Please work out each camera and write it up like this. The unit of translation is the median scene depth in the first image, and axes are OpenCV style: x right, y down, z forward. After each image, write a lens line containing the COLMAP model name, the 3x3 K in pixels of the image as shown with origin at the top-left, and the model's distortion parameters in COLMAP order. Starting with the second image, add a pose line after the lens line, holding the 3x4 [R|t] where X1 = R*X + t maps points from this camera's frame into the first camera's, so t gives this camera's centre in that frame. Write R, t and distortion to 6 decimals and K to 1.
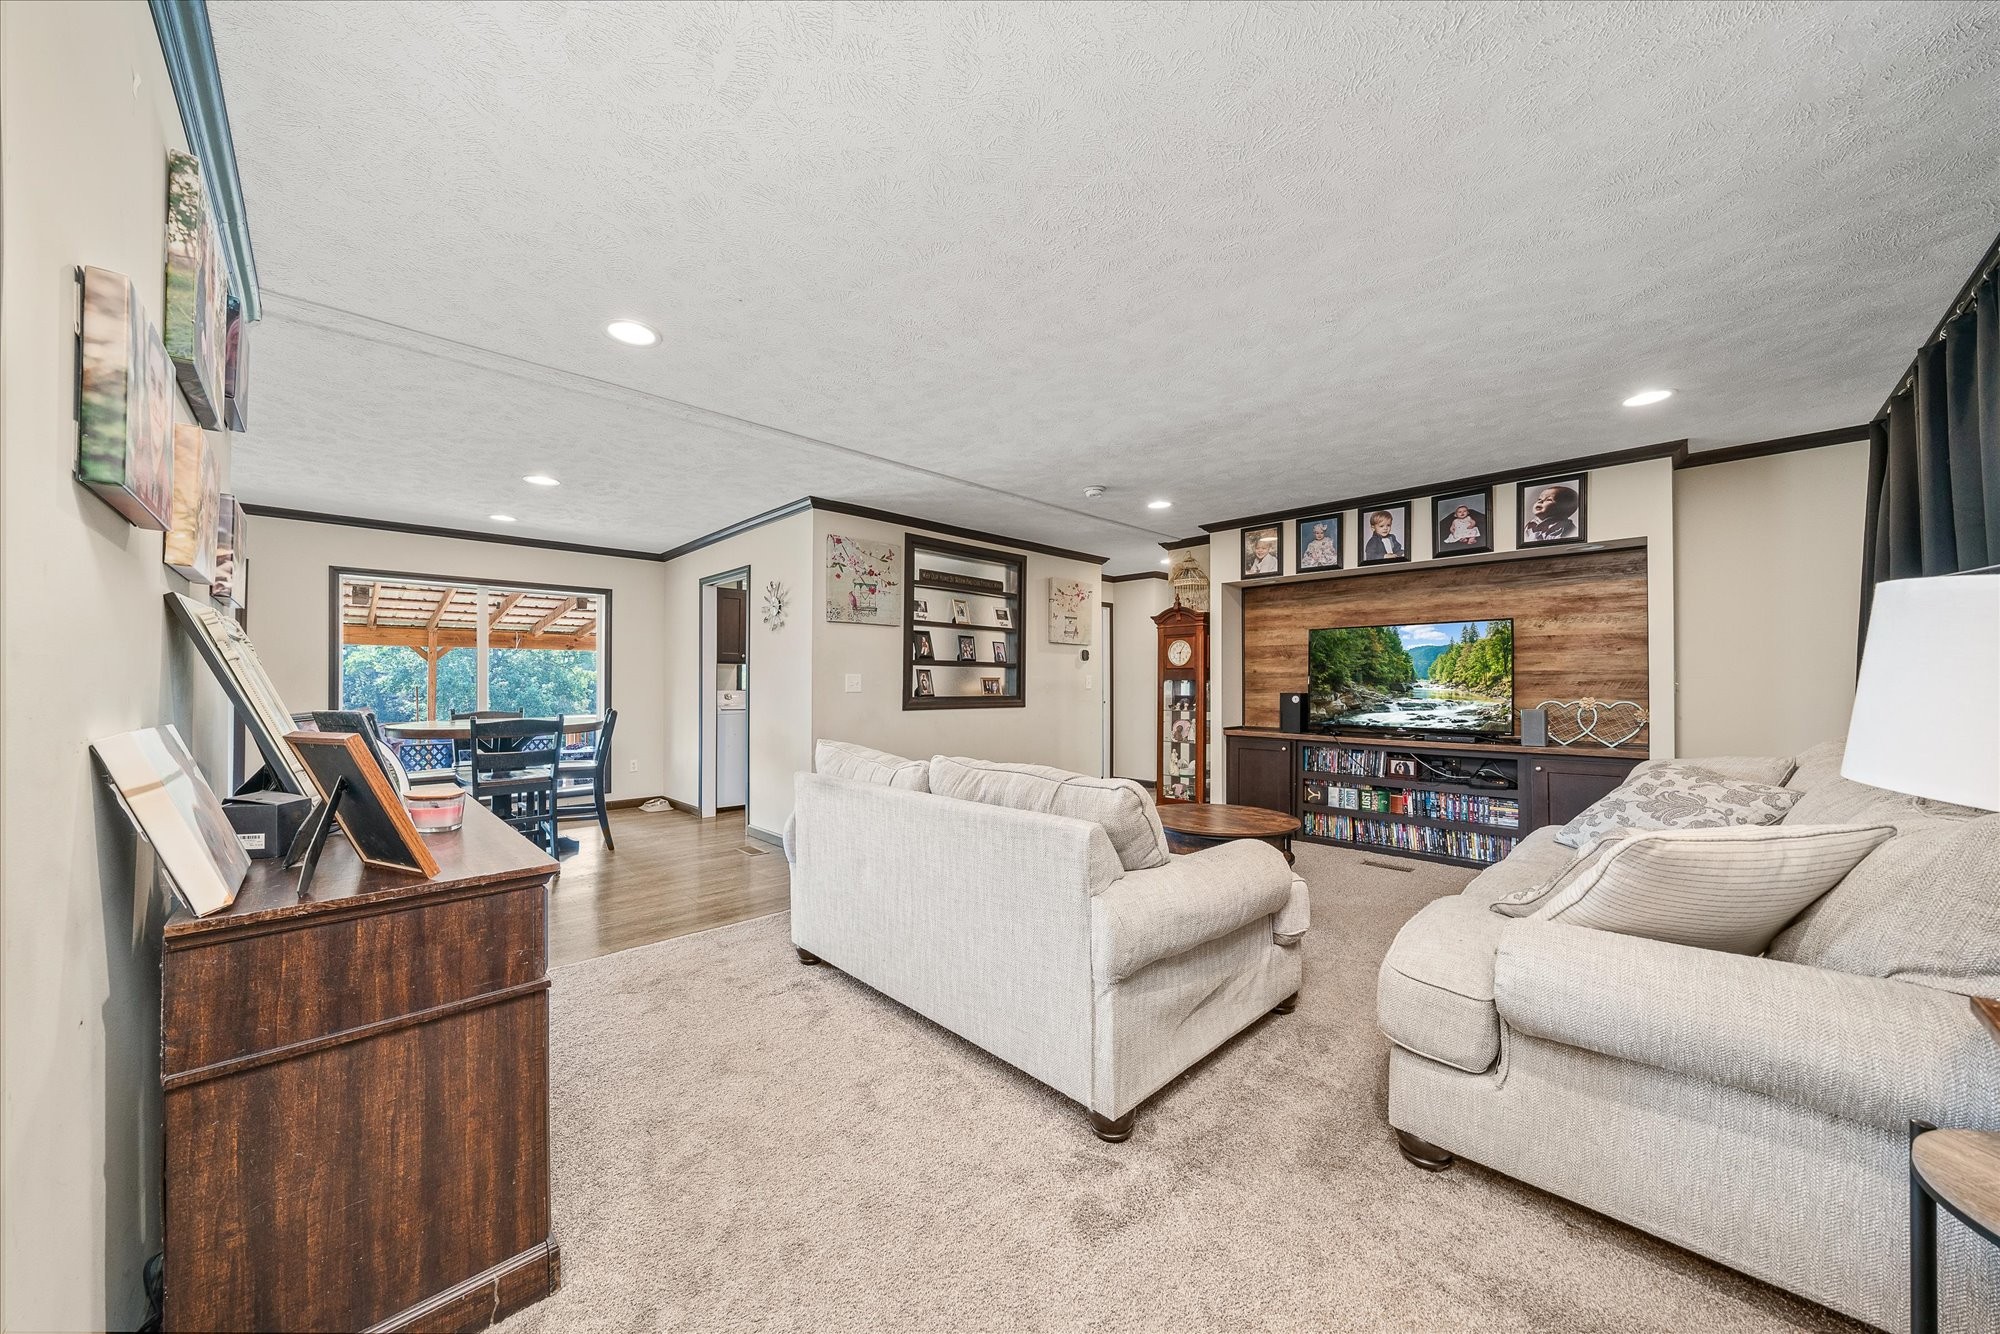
lens RADIAL K [[695.5, 0, 988.0], [0, 695.5, 678.8], [0, 0, 1]] dist [-0.001755, -0.000073]
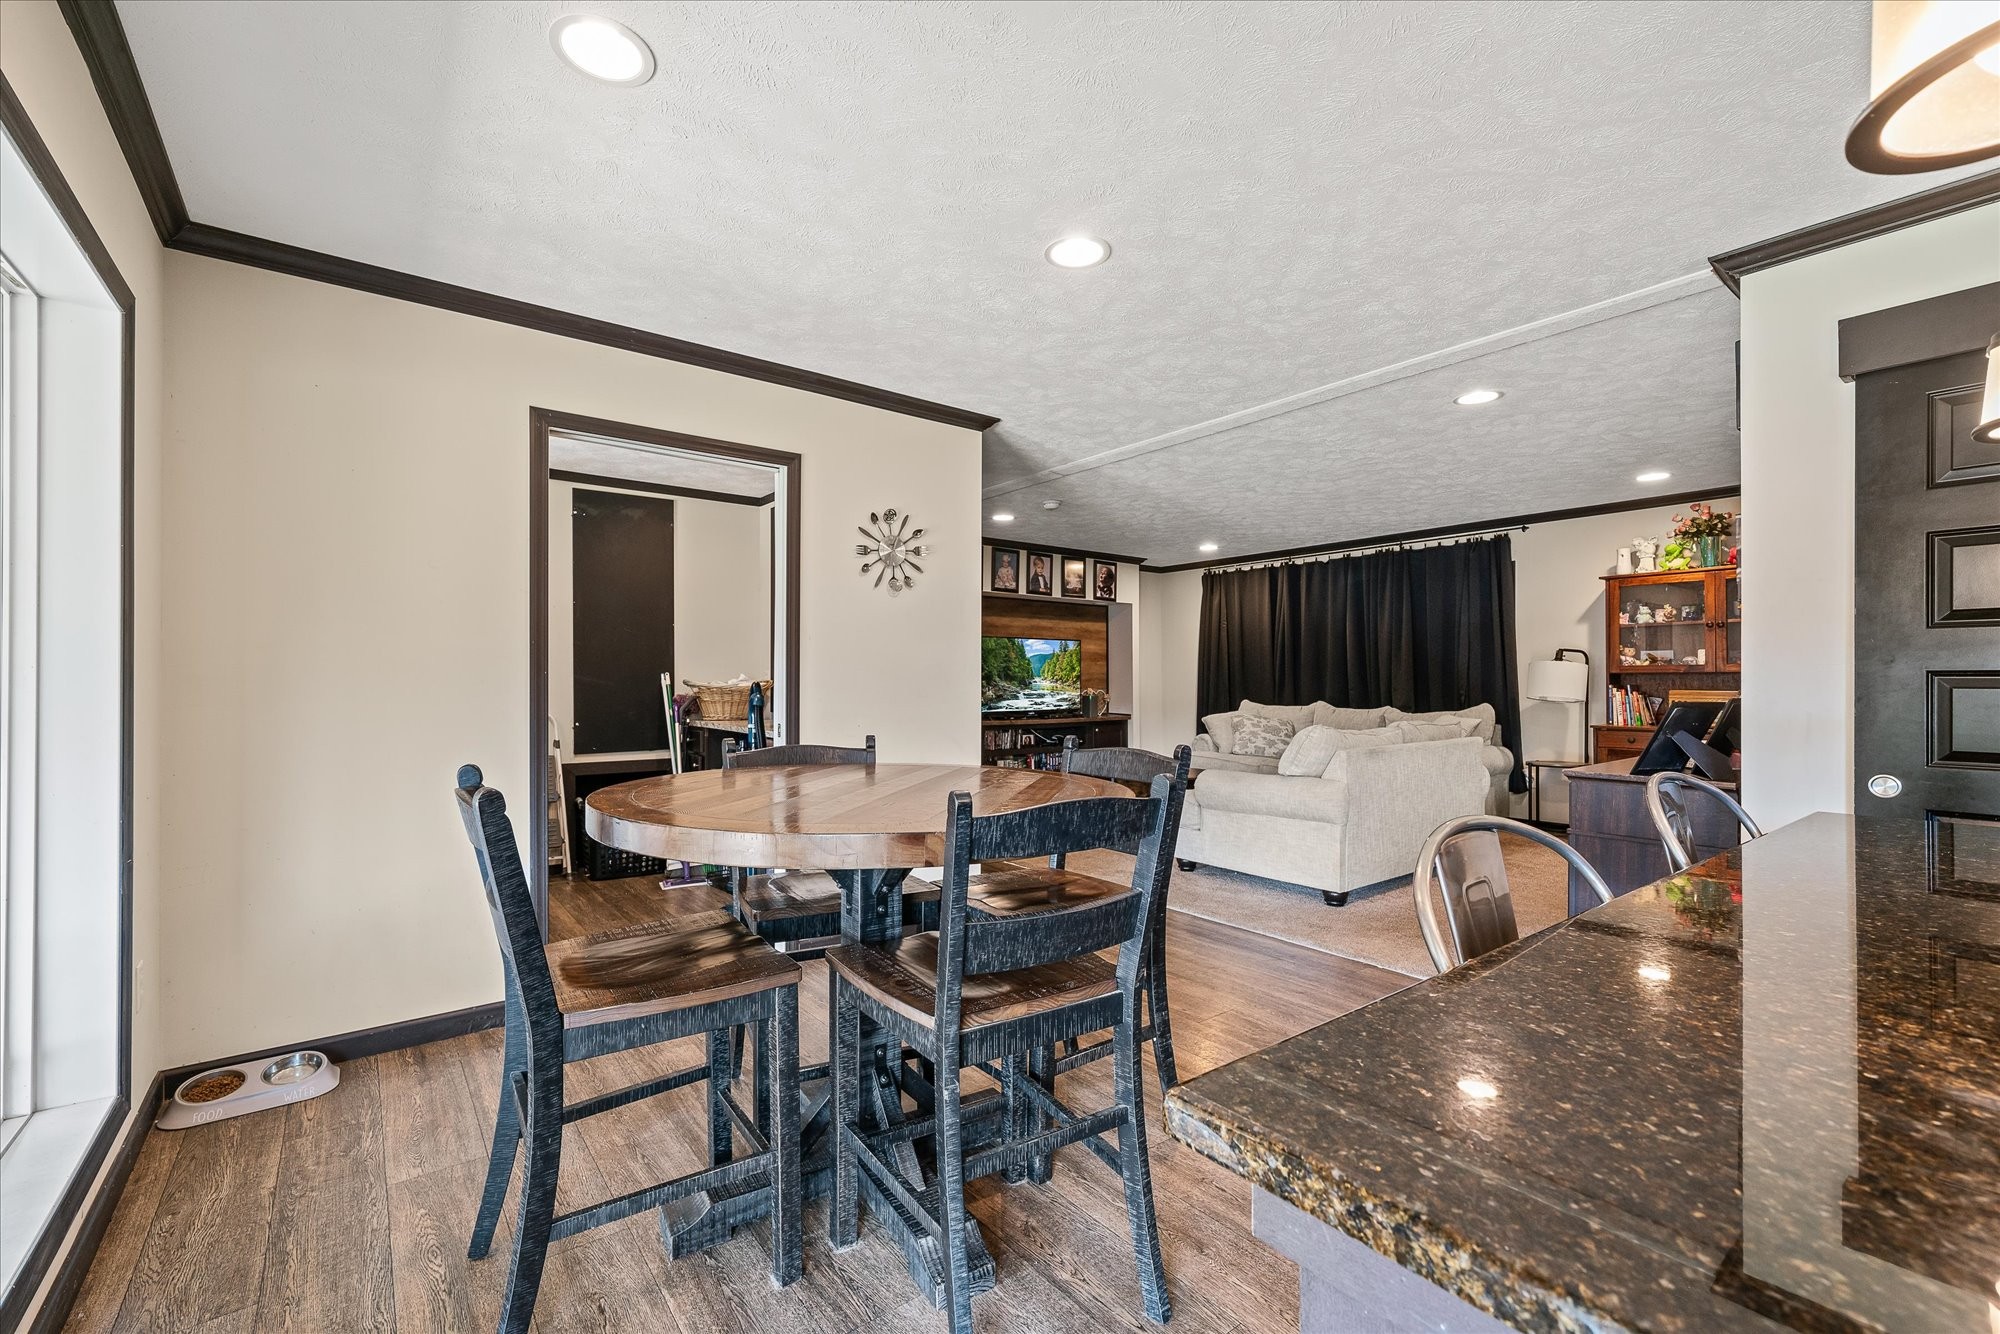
lens RADIAL K [[836.9, 0, 996.3], [0, 836.9, 672.1], [0, 0, 1]] dist [0.002791, 0.000178]
pose [[0.108995, 0.014056, 0.993943, -1.095245], [-0.005918, 0.999891, -0.013491, 0.014440], [-0.994025, -0.004412, 0.109067, 0.880164]]
